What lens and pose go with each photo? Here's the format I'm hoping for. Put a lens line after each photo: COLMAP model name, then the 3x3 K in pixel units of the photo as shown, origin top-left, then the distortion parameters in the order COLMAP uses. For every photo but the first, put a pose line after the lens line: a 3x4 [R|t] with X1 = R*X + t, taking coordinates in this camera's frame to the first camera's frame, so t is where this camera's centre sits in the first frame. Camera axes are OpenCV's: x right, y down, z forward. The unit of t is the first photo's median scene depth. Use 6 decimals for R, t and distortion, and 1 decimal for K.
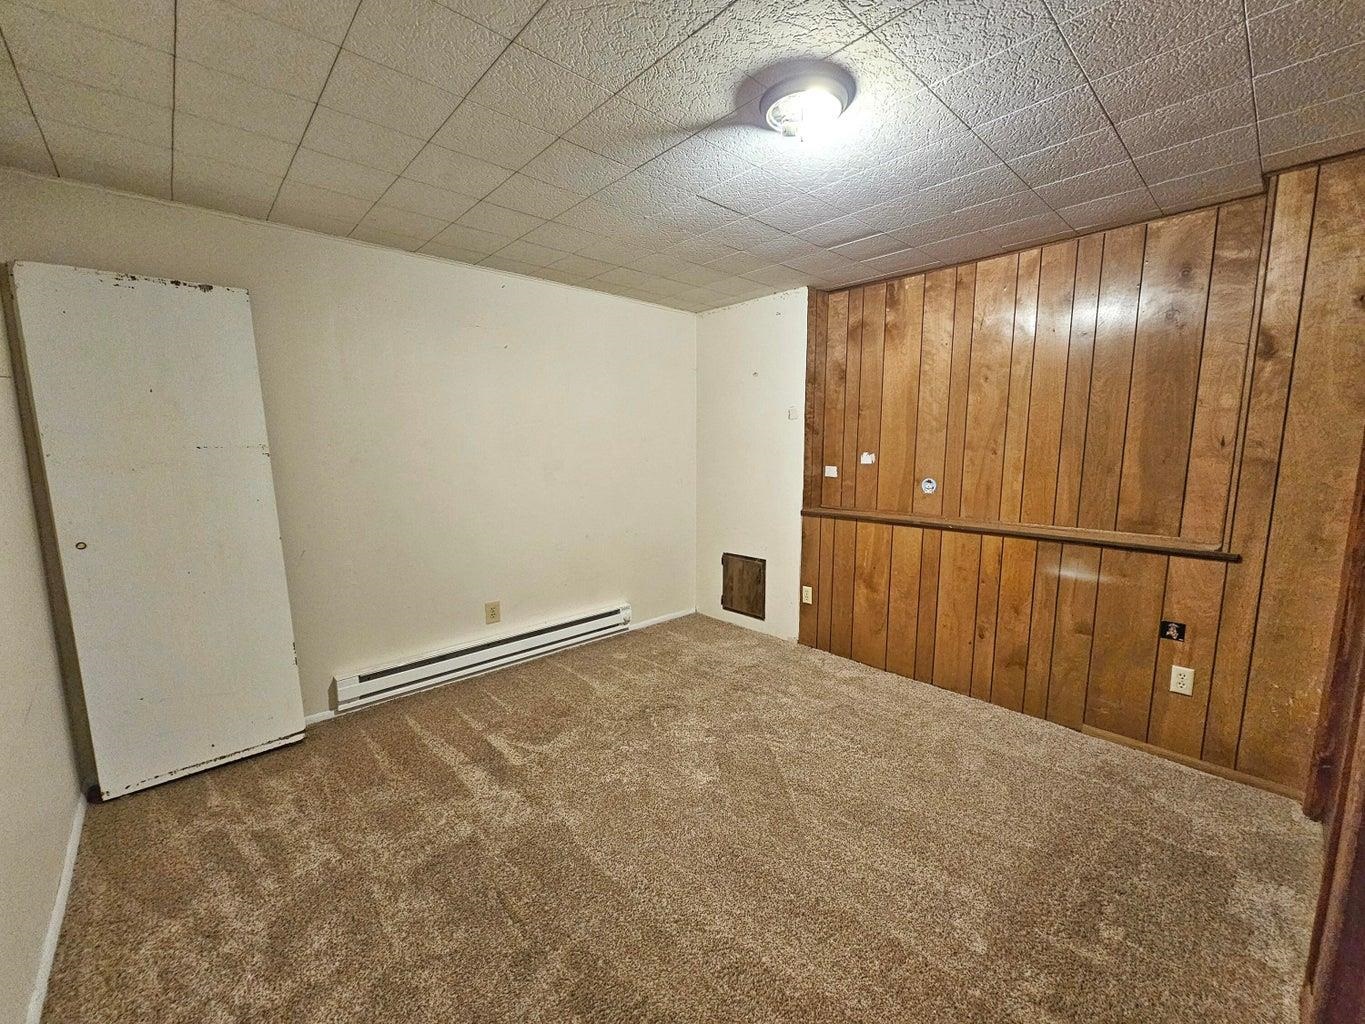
lens RADIAL K [[551.0, 0, 688.0], [0, 551.0, 517.0], [0, 0, 1]] dist [-0.010592, -0.000279]
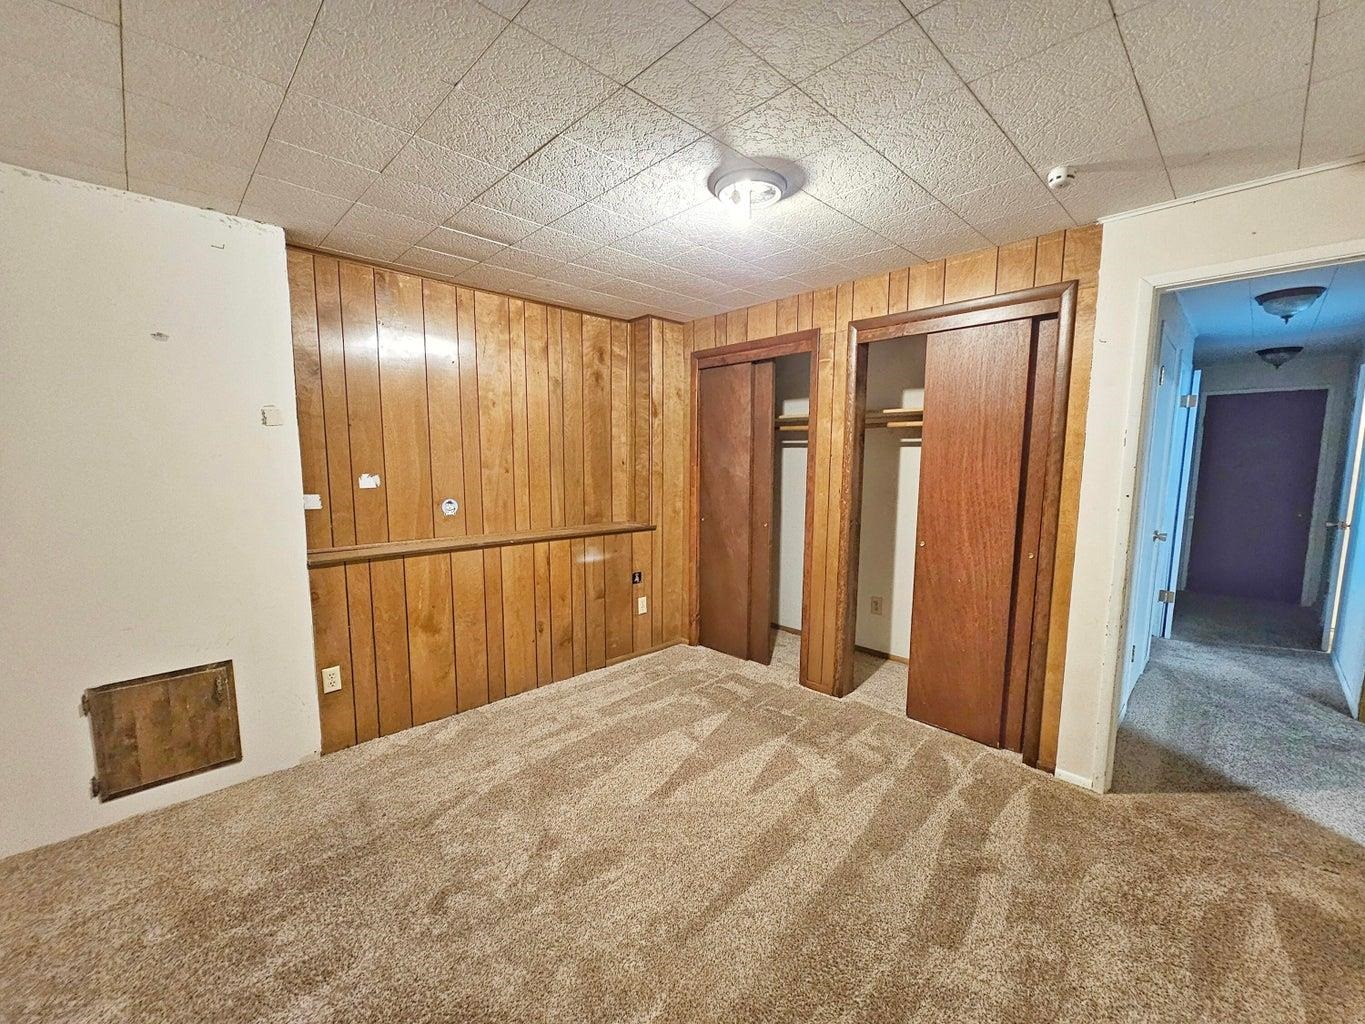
lens RADIAL K [[551.0, 0, 688.5], [0, 551.0, 519.8], [0, 0, 1]] dist [-0.010592, -0.000279]
pose [[-0.026101, -0.108175, 0.993789, -0.555550], [0.123517, 0.986161, 0.110589, -0.094817], [-0.991999, 0.125636, -0.012378, 0.641153]]
